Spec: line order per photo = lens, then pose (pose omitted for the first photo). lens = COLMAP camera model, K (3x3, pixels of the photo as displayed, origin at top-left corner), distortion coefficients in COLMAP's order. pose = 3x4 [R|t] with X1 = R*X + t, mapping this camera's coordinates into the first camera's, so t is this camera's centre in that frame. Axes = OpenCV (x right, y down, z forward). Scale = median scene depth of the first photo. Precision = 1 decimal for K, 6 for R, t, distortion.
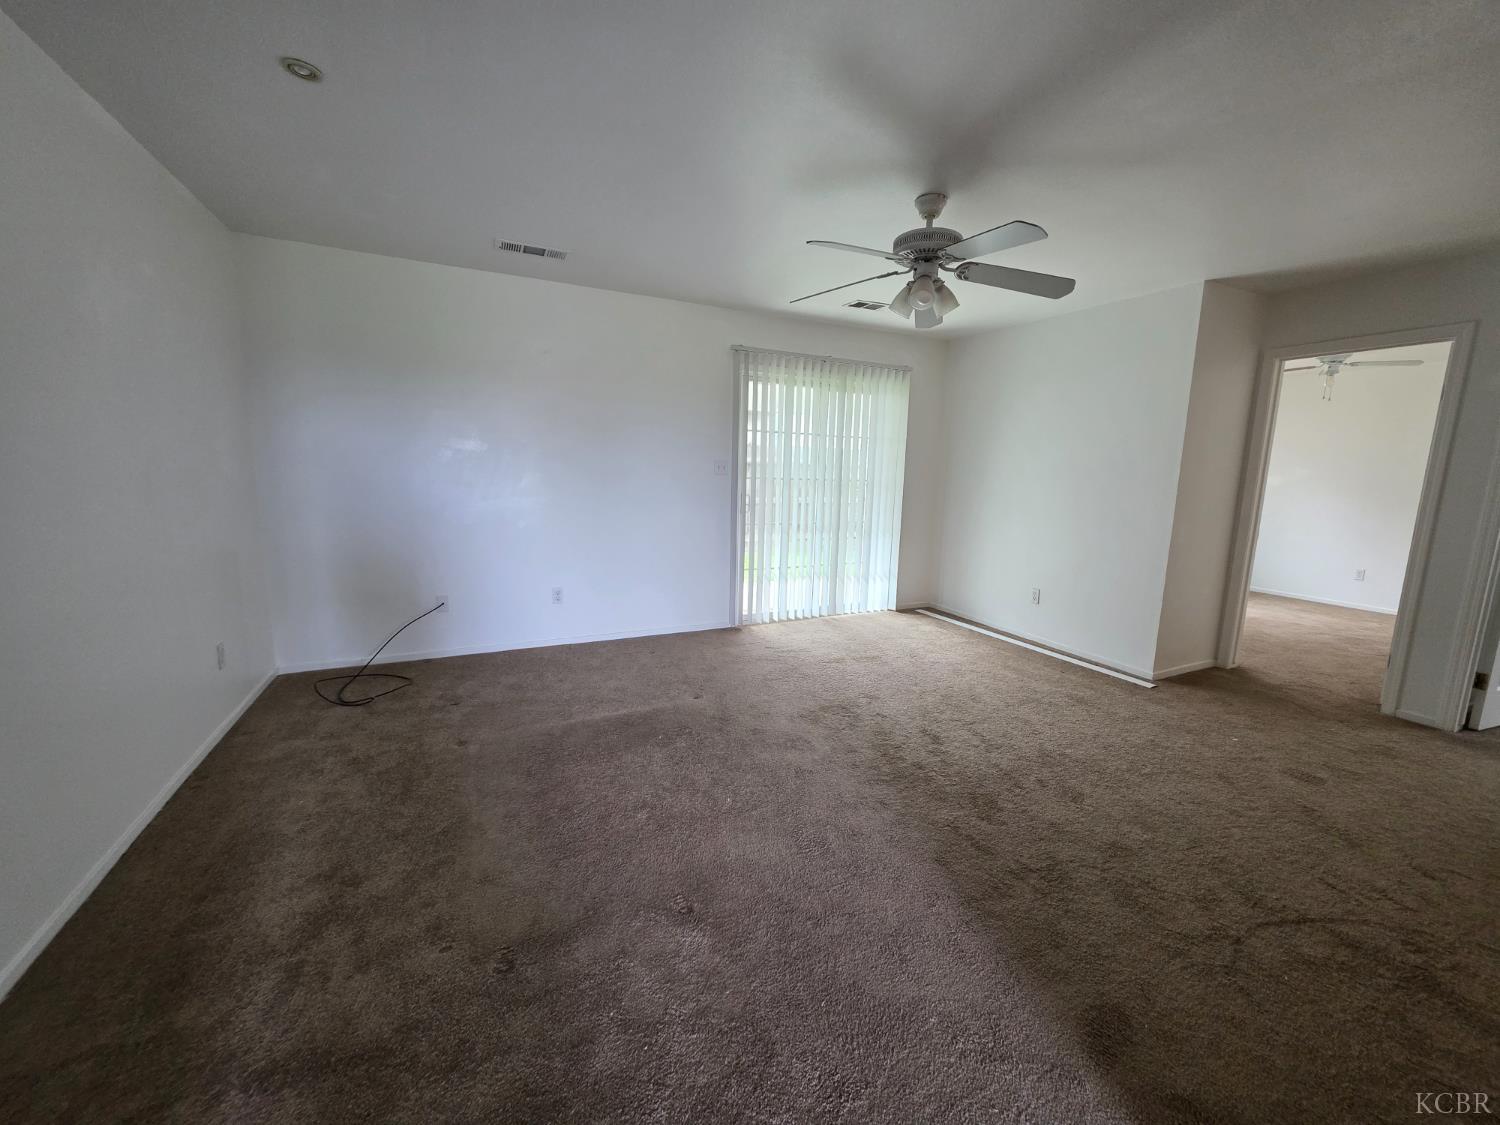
lens RADIAL K [[591.3, 0, 771.6], [0, 591.3, 562.4], [0, 0, 1]] dist [0.000307, -0.000068]
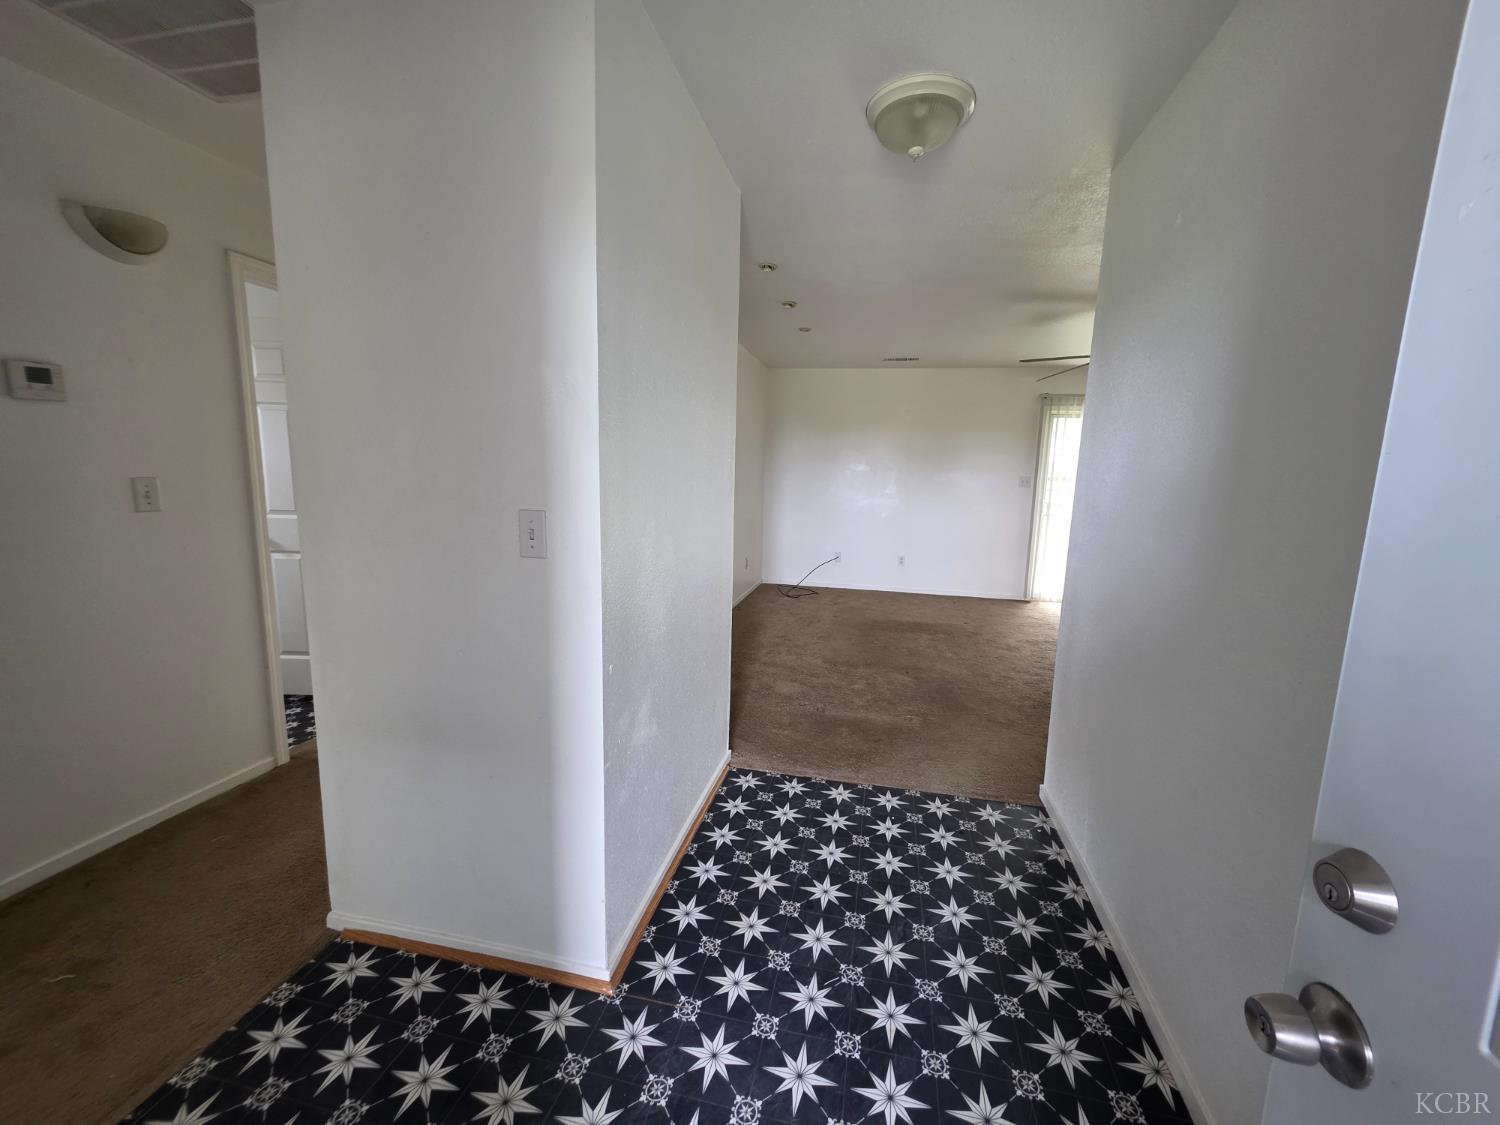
lens RADIAL K [[591.3, 0, 771.6], [0, 591.3, 562.4], [0, 0, 1]] dist [0.000307, -0.000068]
pose [[0.788882, 0.087924, -0.608223, 0.387968], [-0.105706, 0.994375, 0.006641, 0.101022], [0.605385, 0.059054, 0.793739, -0.558244]]
